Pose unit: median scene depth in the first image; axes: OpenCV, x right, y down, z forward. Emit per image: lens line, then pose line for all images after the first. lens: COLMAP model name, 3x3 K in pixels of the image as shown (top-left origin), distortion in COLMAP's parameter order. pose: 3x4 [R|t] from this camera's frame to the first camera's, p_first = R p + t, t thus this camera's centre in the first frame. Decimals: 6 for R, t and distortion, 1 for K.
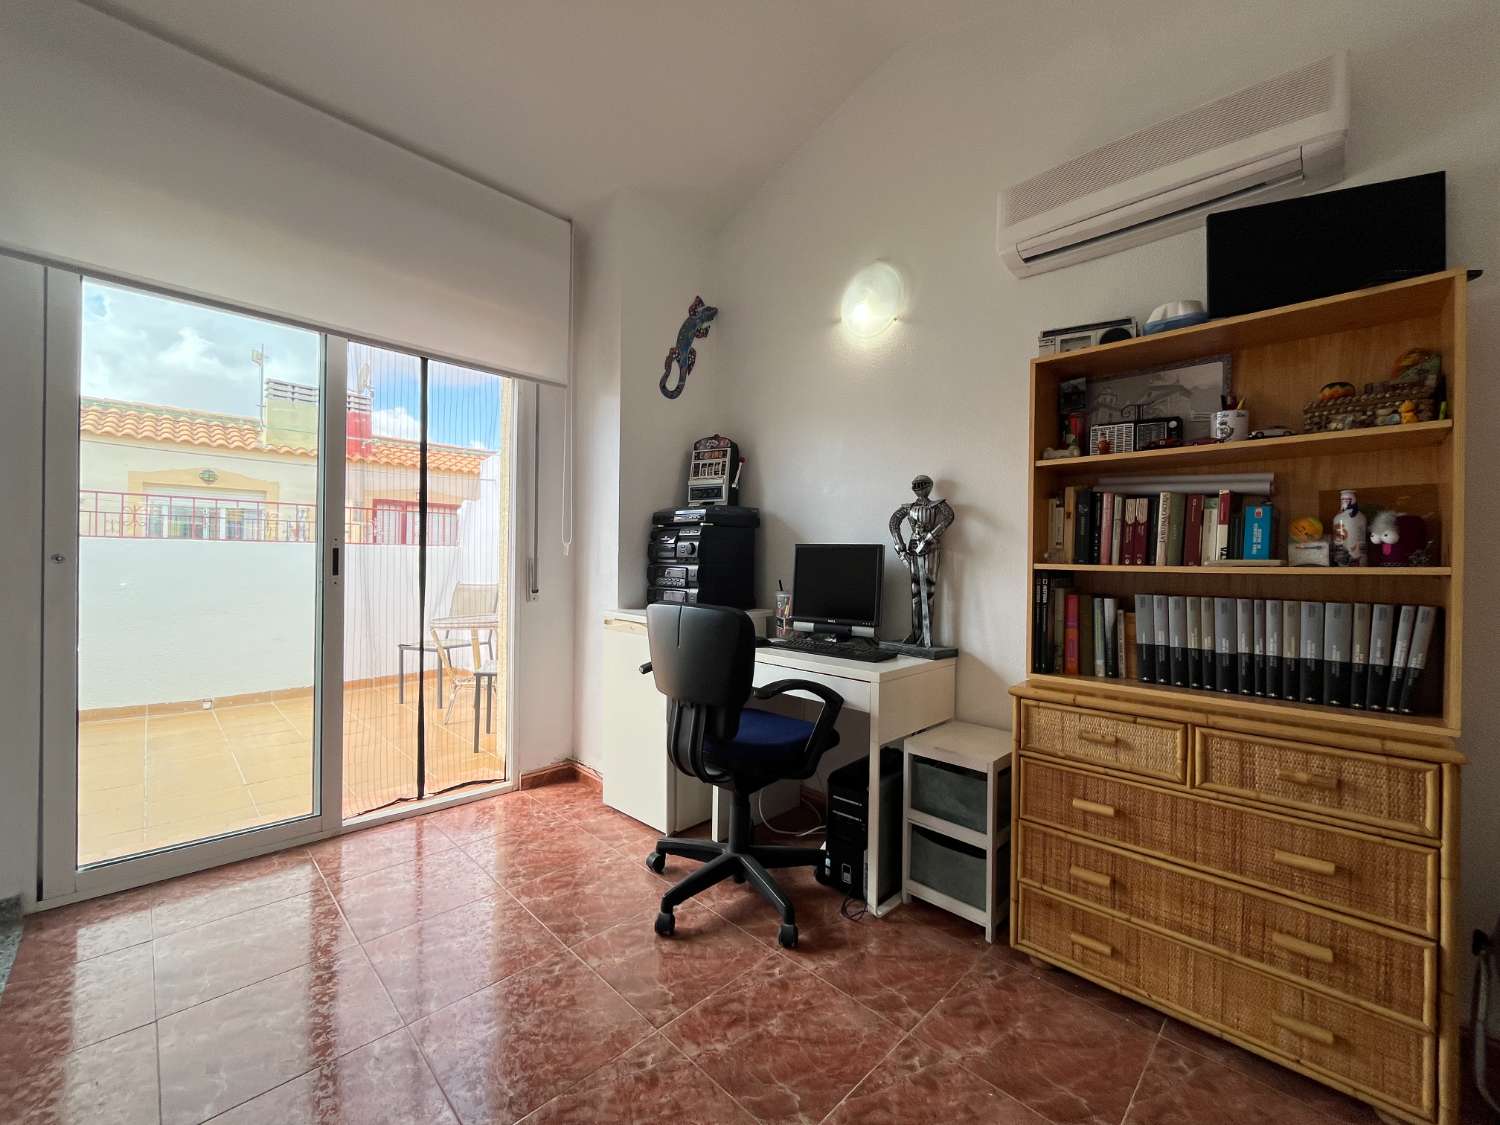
lens RADIAL K [[612.8, 0, 745.8], [0, 612.8, 567.3], [0, 0, 1]] dist [-0.001852, -0.000004]
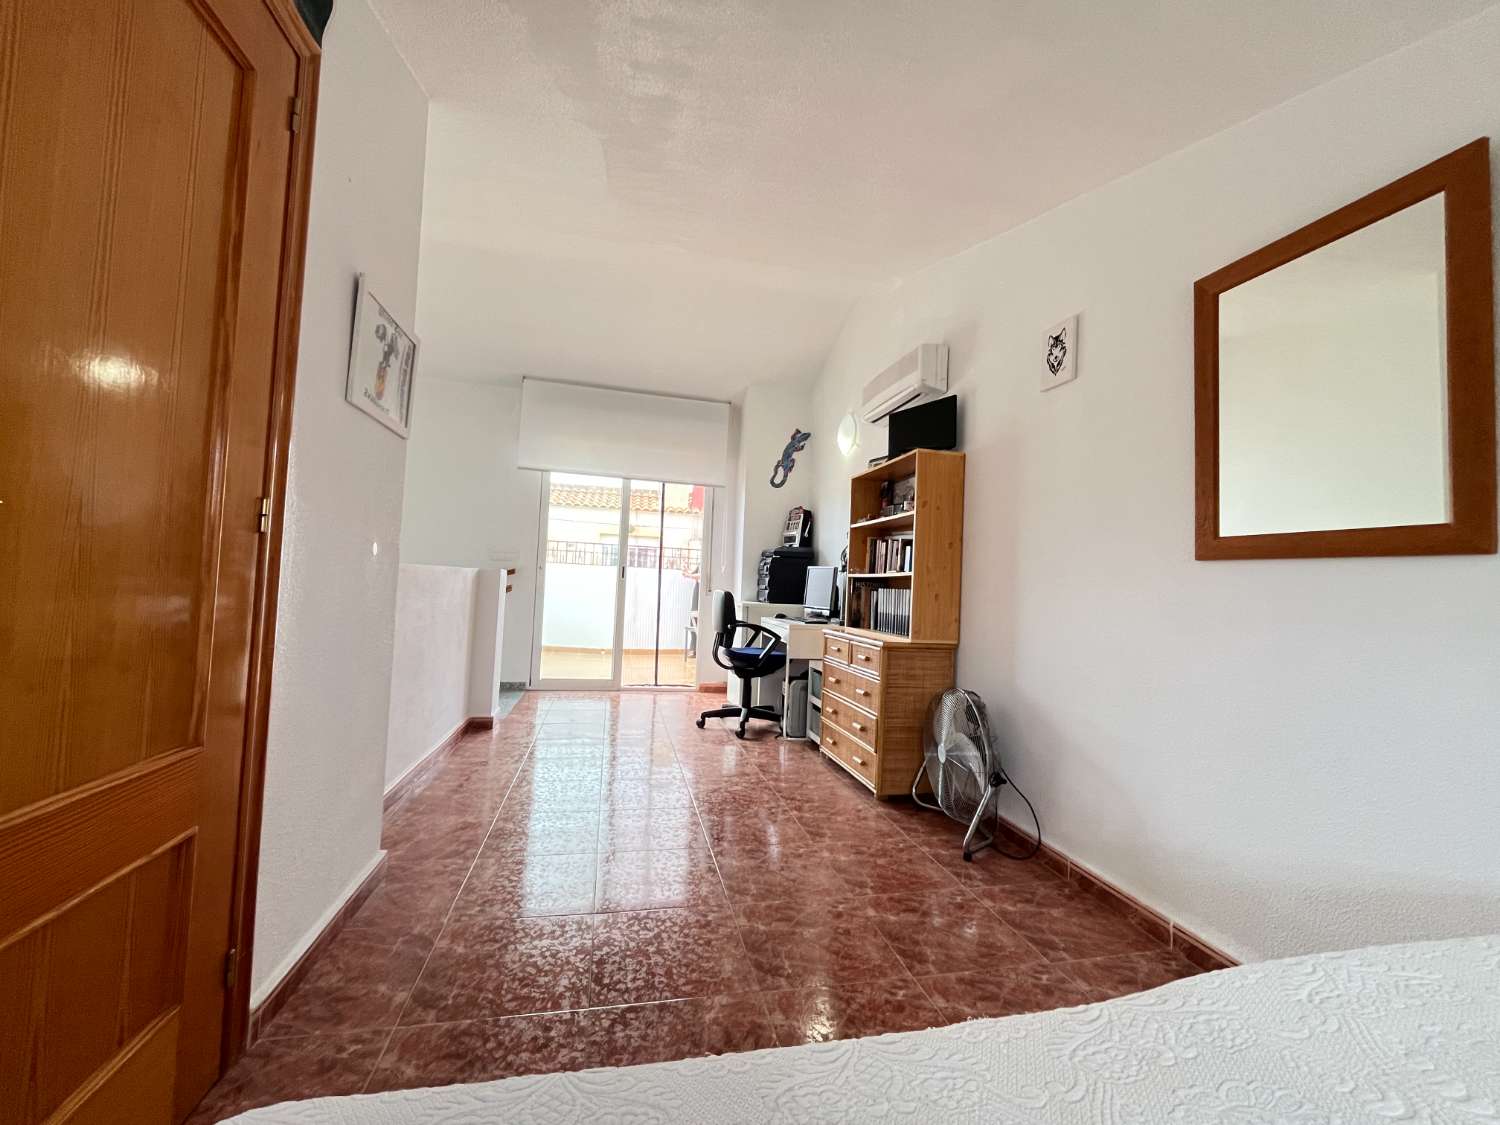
lens RADIAL K [[612.8, 0, 765.0], [0, 612.8, 555.3], [0, 0, 1]] dist [-0.001852, -0.000004]
pose [[0.852907, -0.010922, -0.521948, 0.797060], [-0.023804, 0.997928, -0.059781, 0.036798], [0.521519, 0.063412, 0.850880, -0.564667]]
